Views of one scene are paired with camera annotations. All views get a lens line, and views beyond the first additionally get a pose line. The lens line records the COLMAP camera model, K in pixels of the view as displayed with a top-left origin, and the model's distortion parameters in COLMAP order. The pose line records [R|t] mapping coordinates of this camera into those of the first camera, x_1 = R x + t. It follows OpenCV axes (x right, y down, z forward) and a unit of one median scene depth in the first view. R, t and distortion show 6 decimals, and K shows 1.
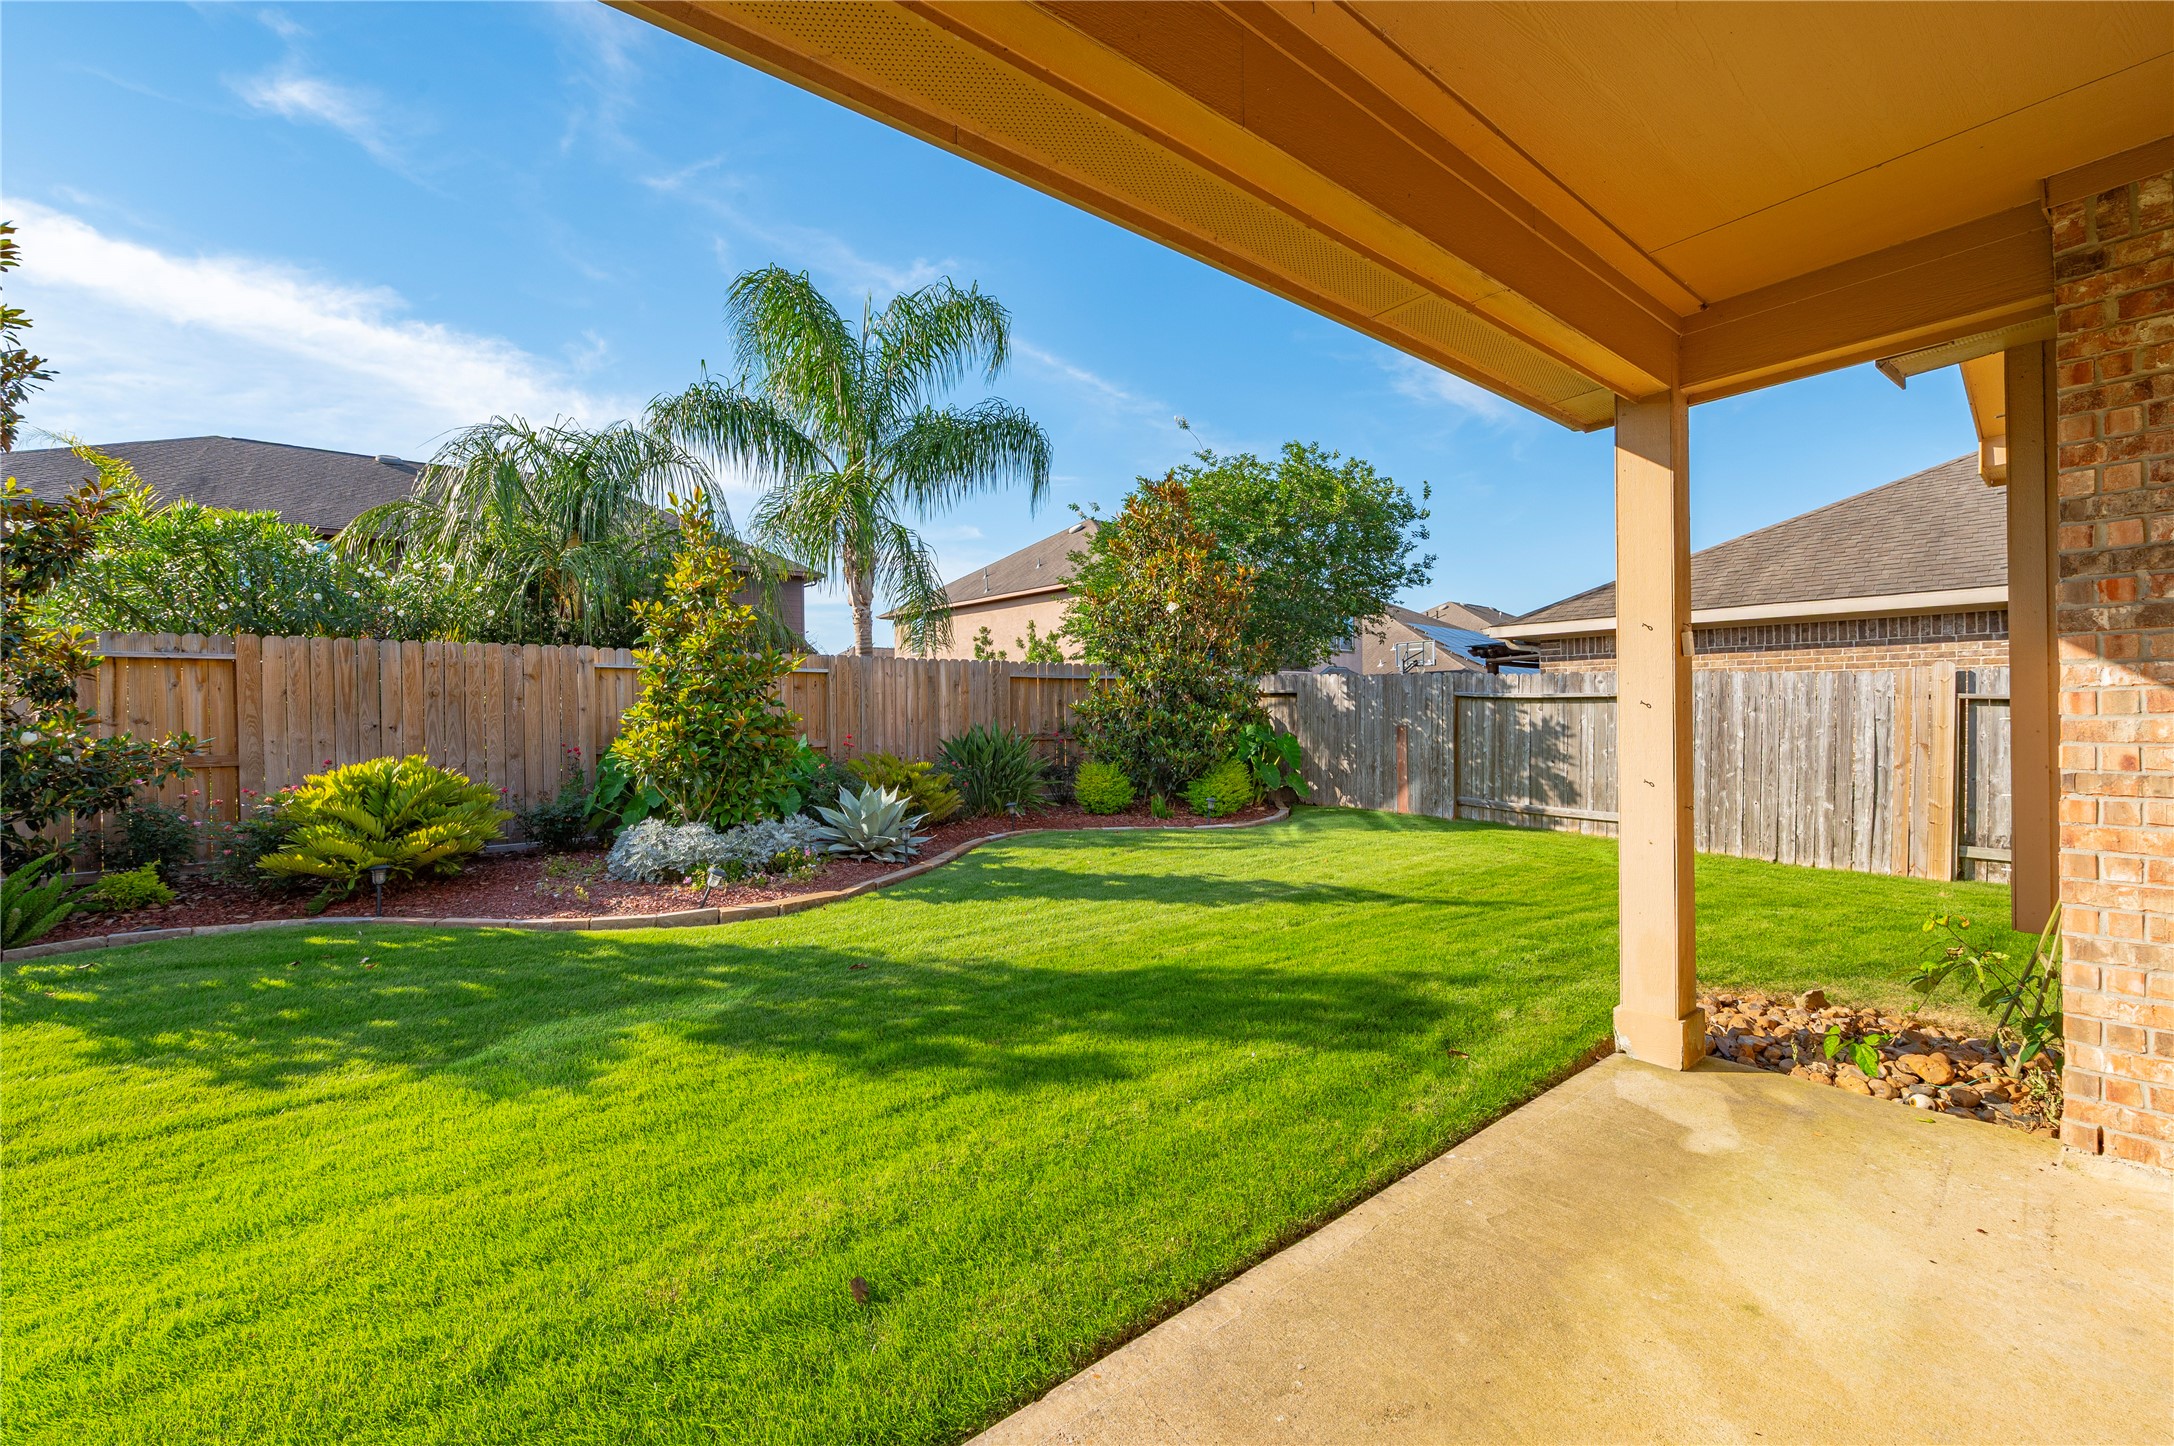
lens RADIAL K [[865.5, 0, 1087.0], [0, 865.5, 723.0], [0, 0, 1]] dist [-0.001199, 0.000215]
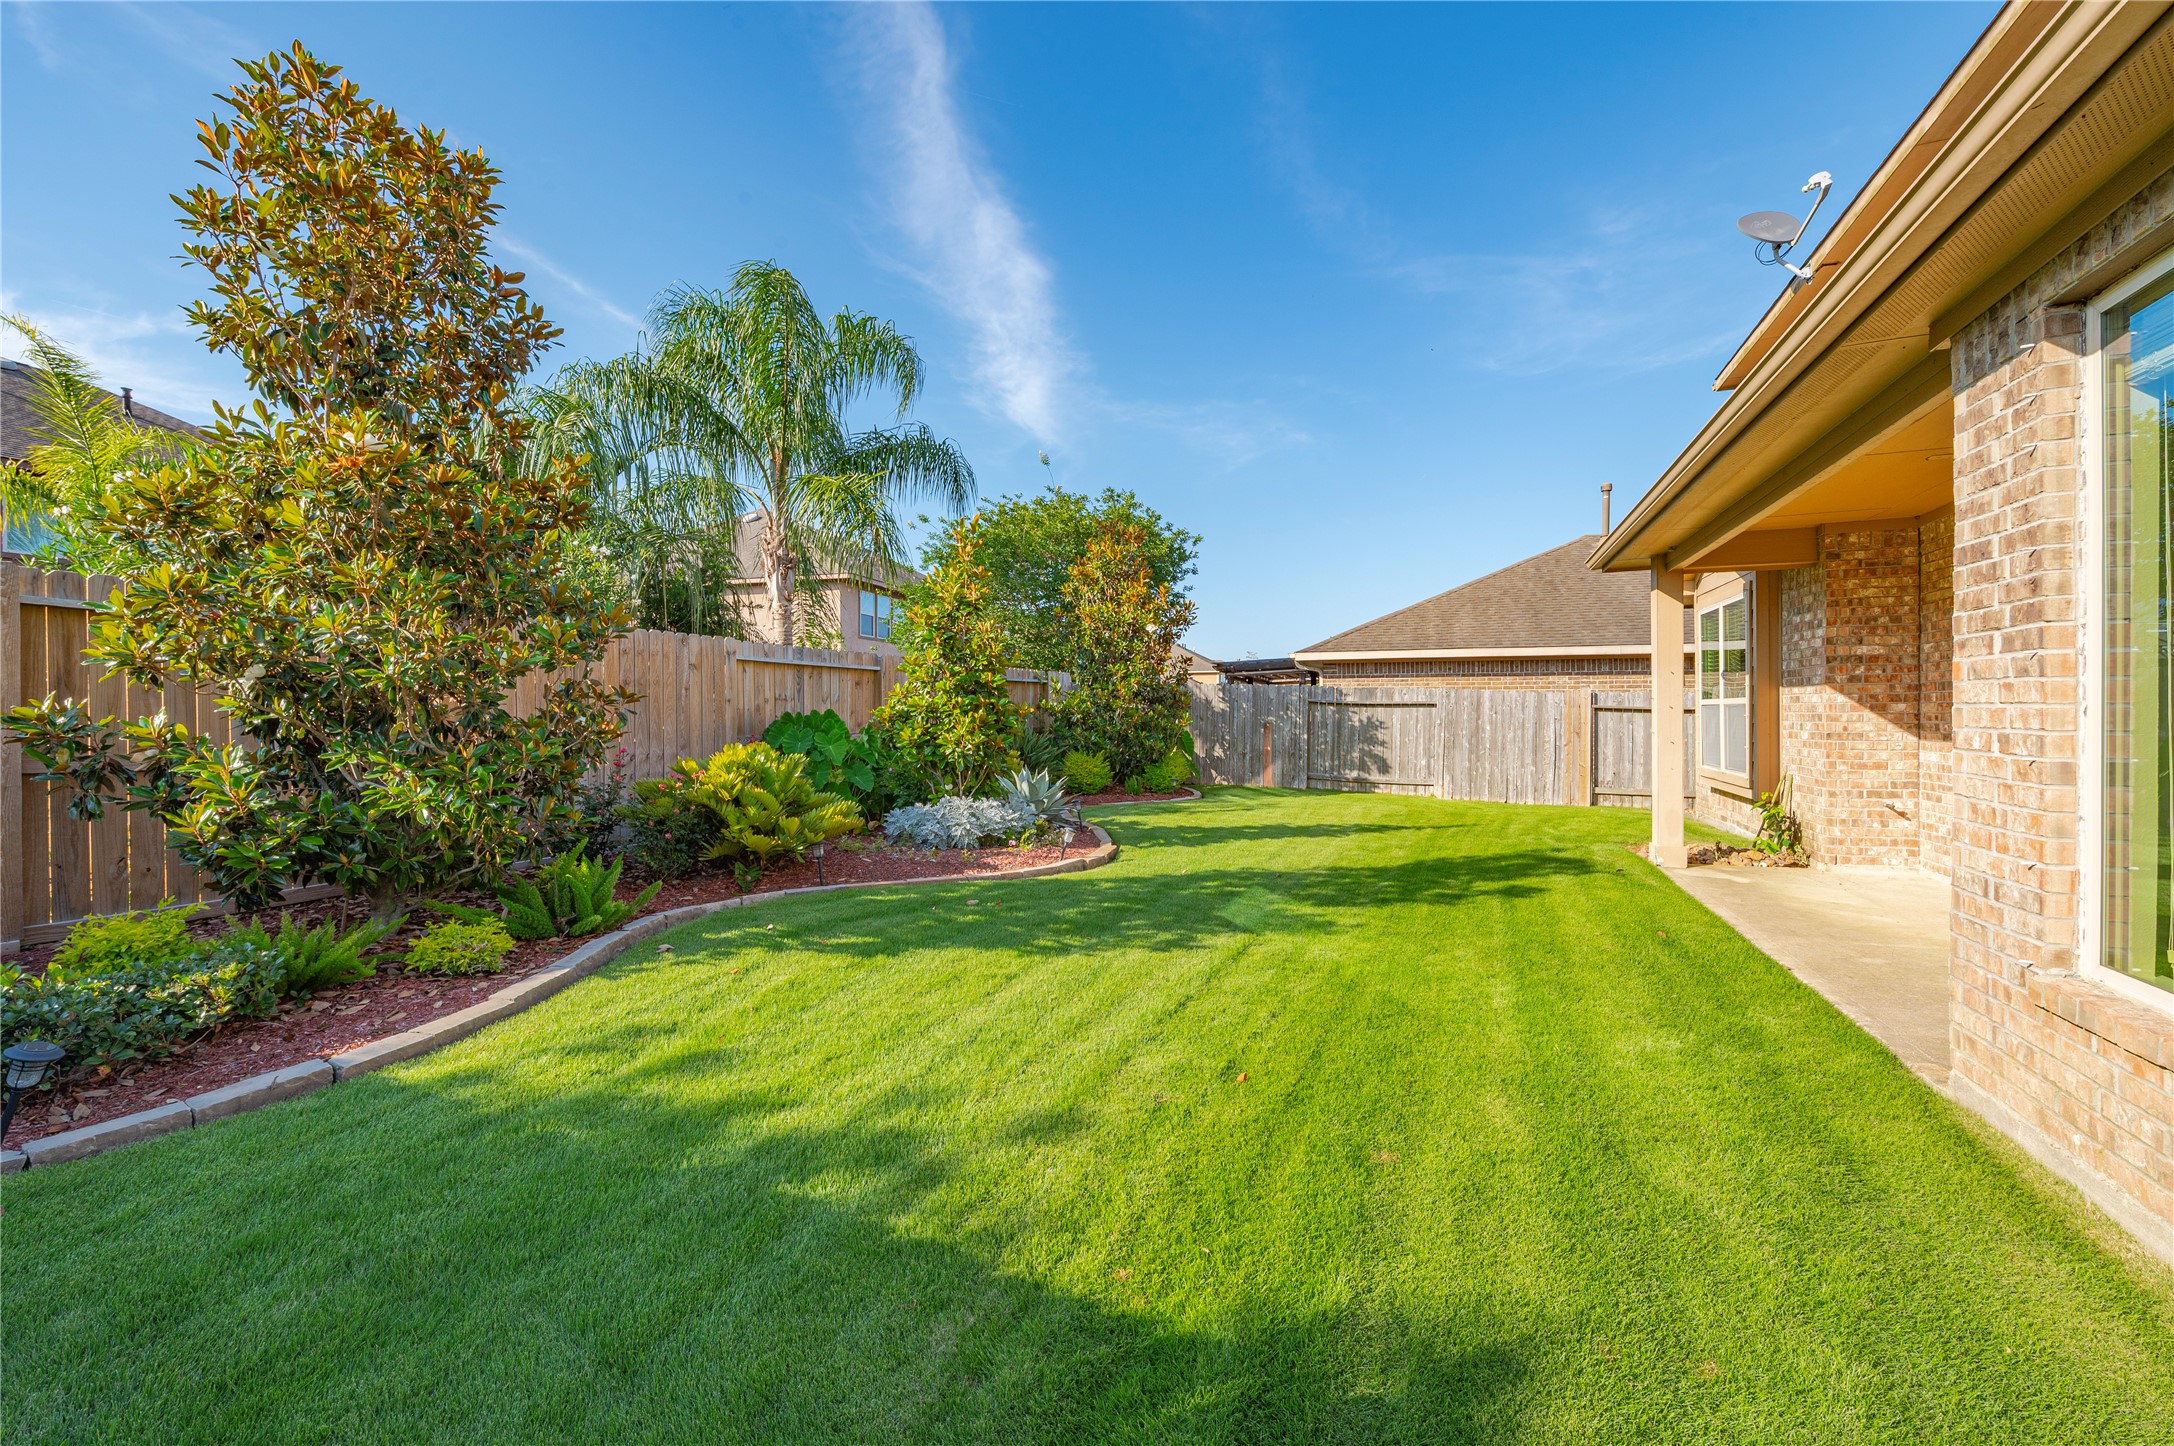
lens RADIAL K [[890.8, 0, 1108.6], [0, 890.8, 725.3], [0, 0, 1]] dist [0.027018, -0.009439]
pose [[0.861879, 0.002106, 0.507110, -0.627613], [-0.002211, 0.999997, -0.000395, 0.010182], [-0.507110, -0.000781, 0.861881, -0.094609]]
